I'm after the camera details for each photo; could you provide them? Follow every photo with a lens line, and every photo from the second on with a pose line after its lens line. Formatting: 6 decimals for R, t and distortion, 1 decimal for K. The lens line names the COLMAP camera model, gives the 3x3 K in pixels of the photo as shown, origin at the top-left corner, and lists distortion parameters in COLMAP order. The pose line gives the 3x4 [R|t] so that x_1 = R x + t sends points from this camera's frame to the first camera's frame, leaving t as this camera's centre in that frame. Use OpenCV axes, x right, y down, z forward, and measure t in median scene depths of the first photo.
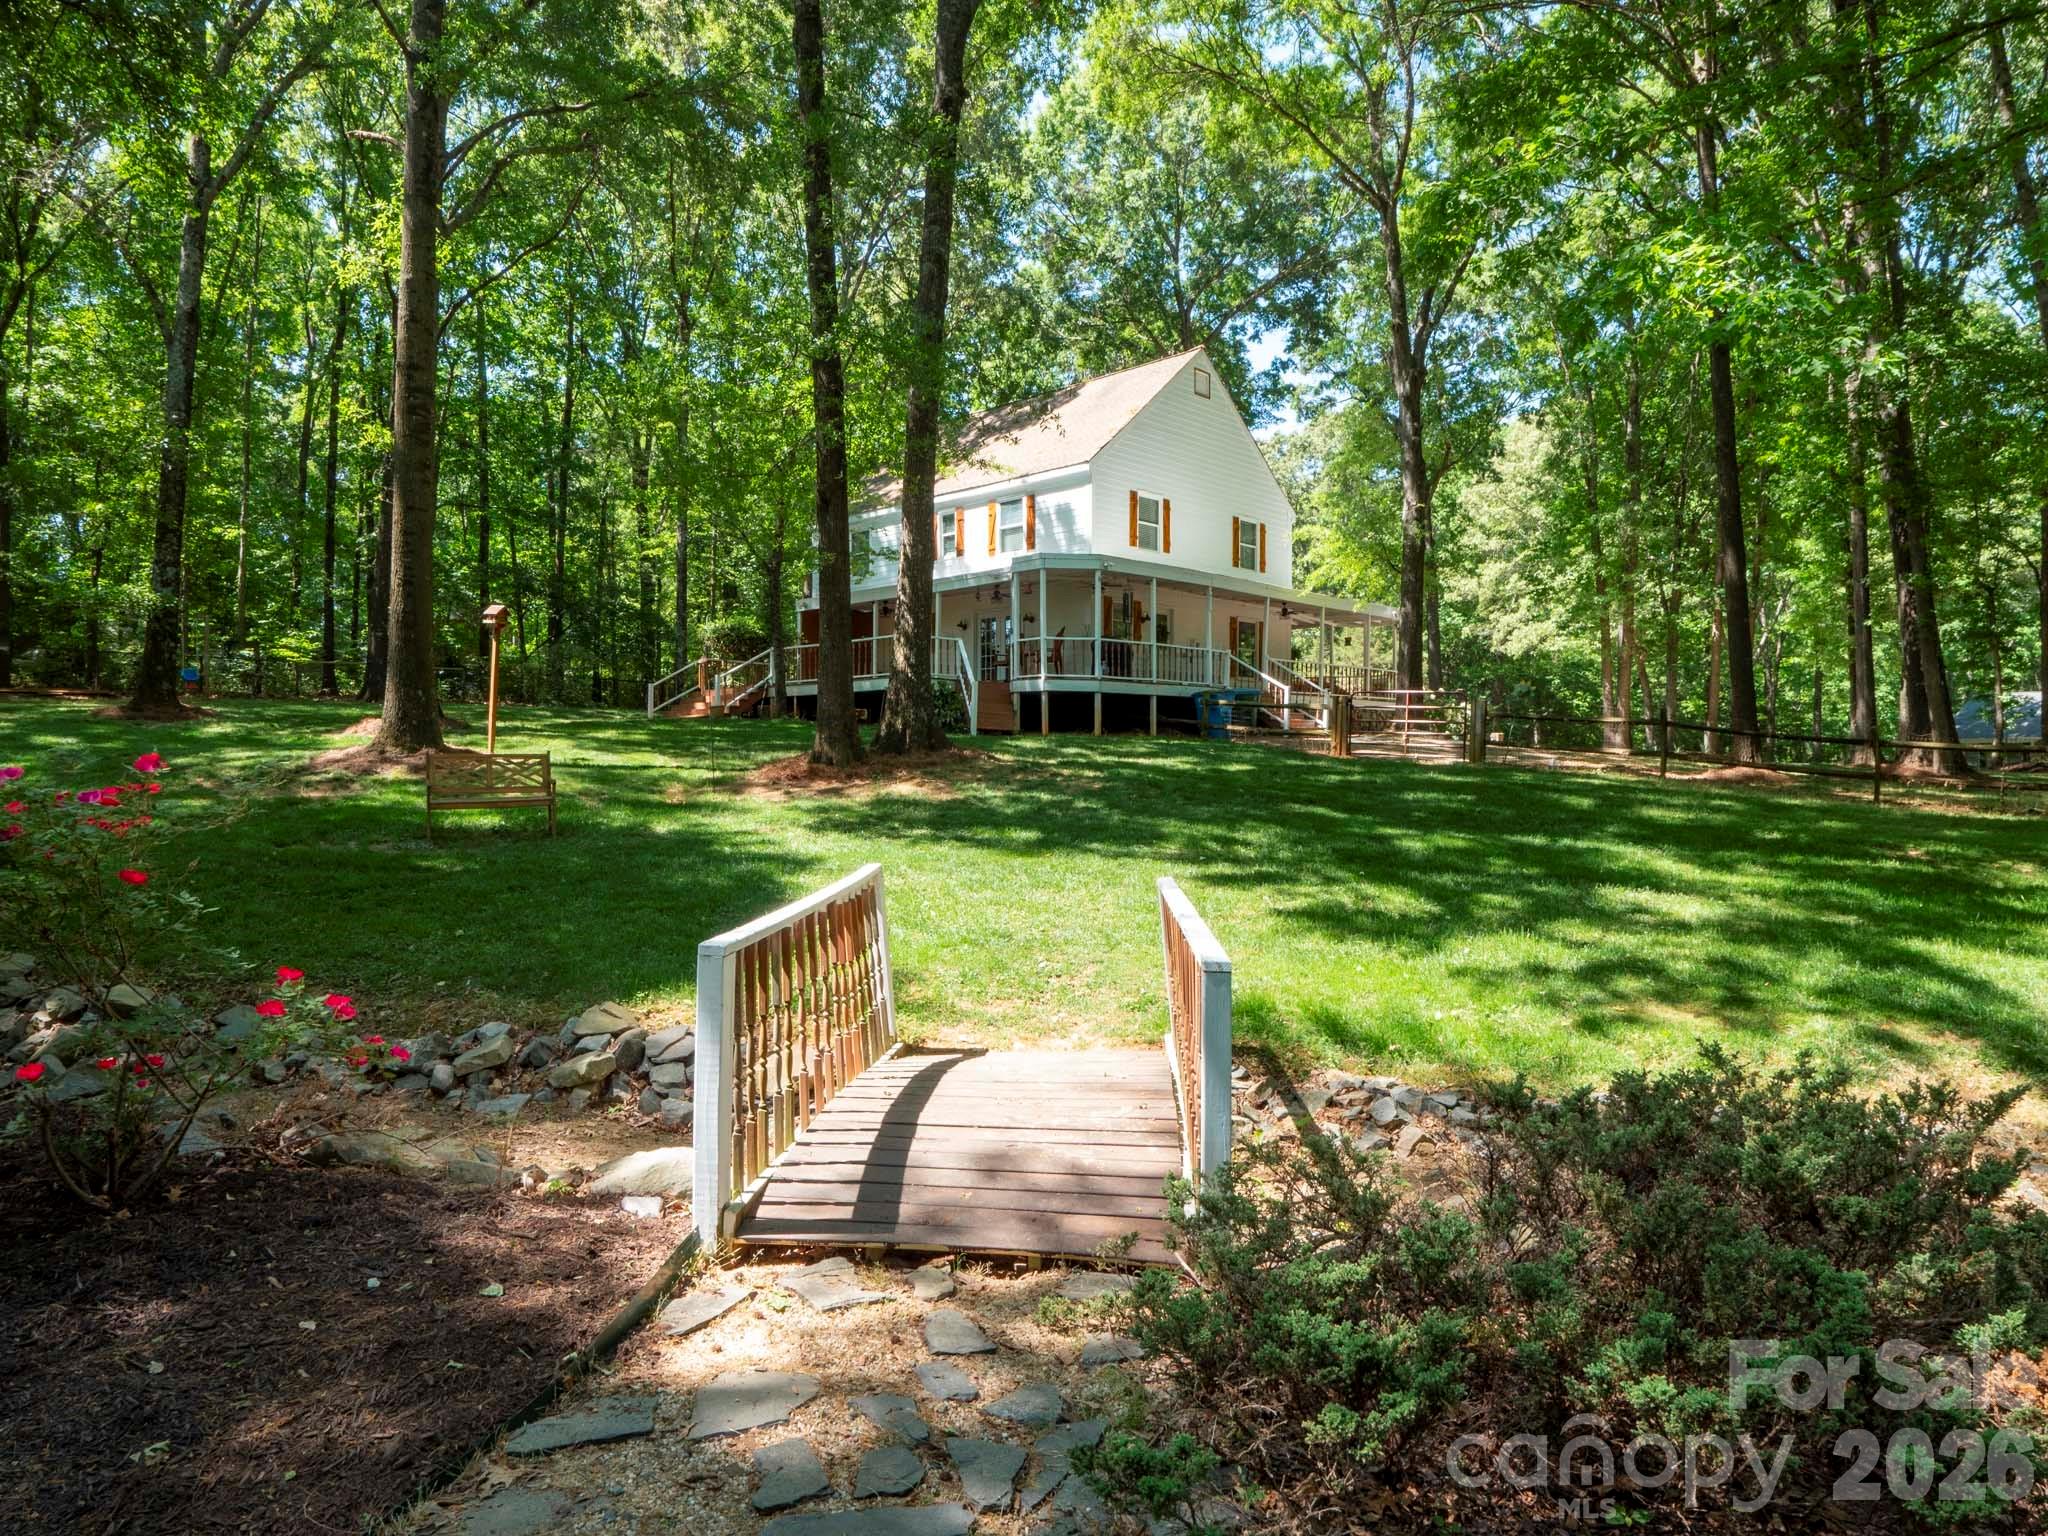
lens RADIAL K [[1239.2, 0, 1028.9], [0, 1239.2, 763.6], [0, 0, 1]] dist [-0.036077, 0.018703]
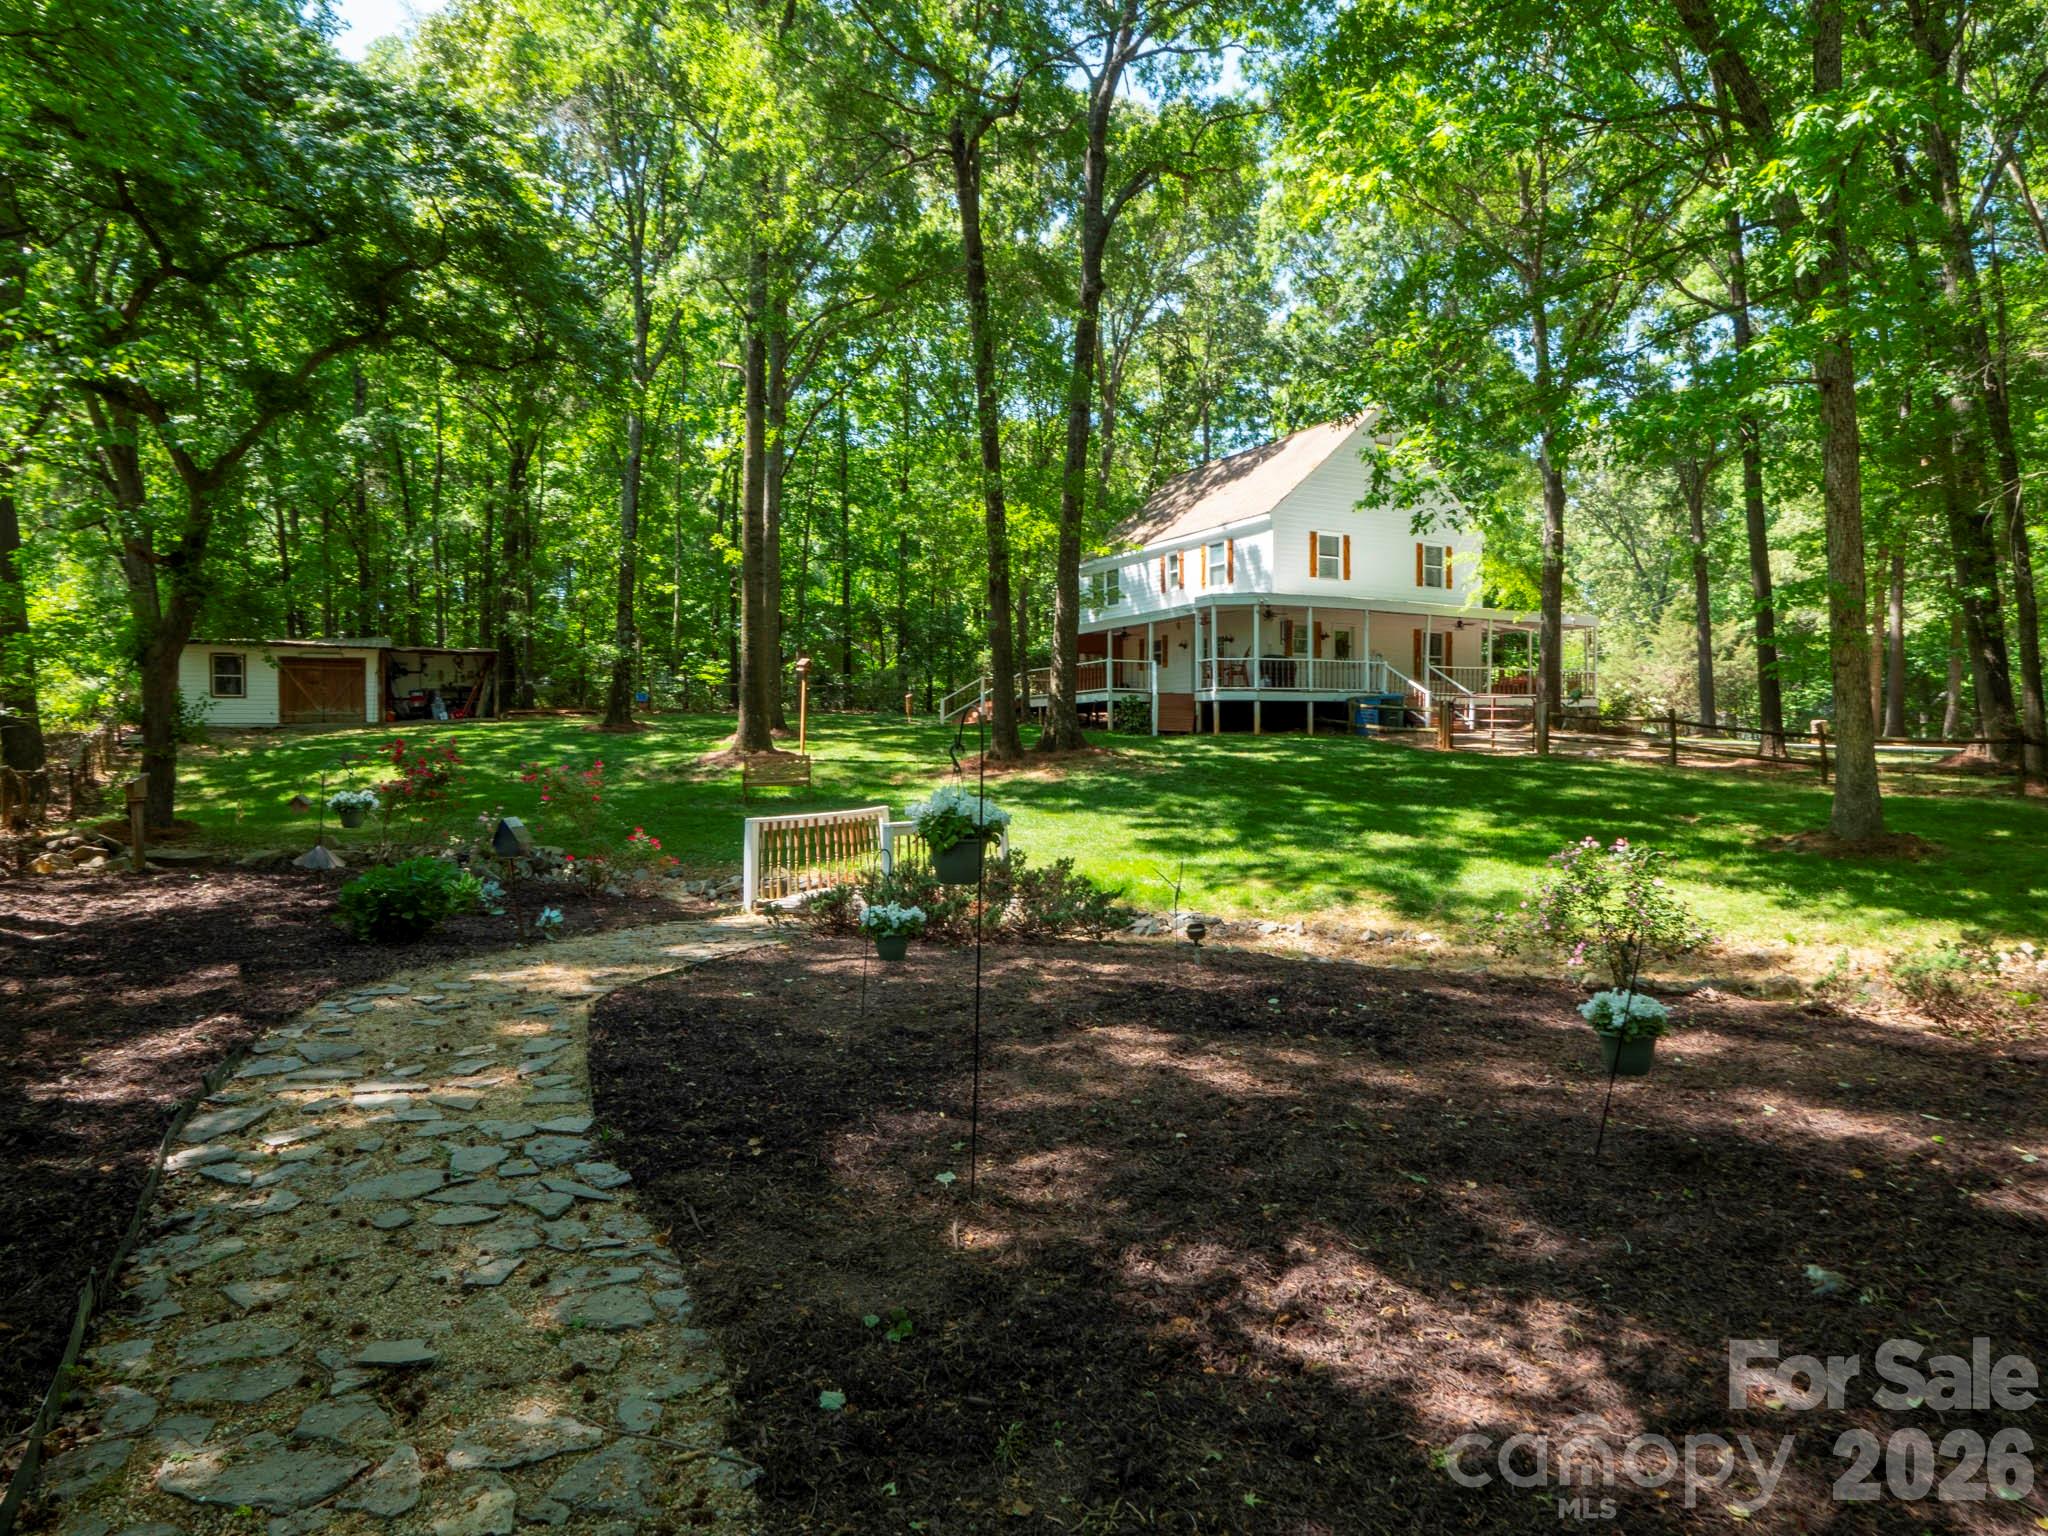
lens RADIAL K [[1239.2, 0, 1028.9], [0, 1239.2, 763.6], [0, 0, 1]] dist [-0.036077, 0.018703]
pose [[0.953297, -0.005130, -0.301990, 0.192751], [0.007166, 0.999958, 0.005635, -0.001499], [0.301948, -0.007536, 0.953295, -0.253708]]
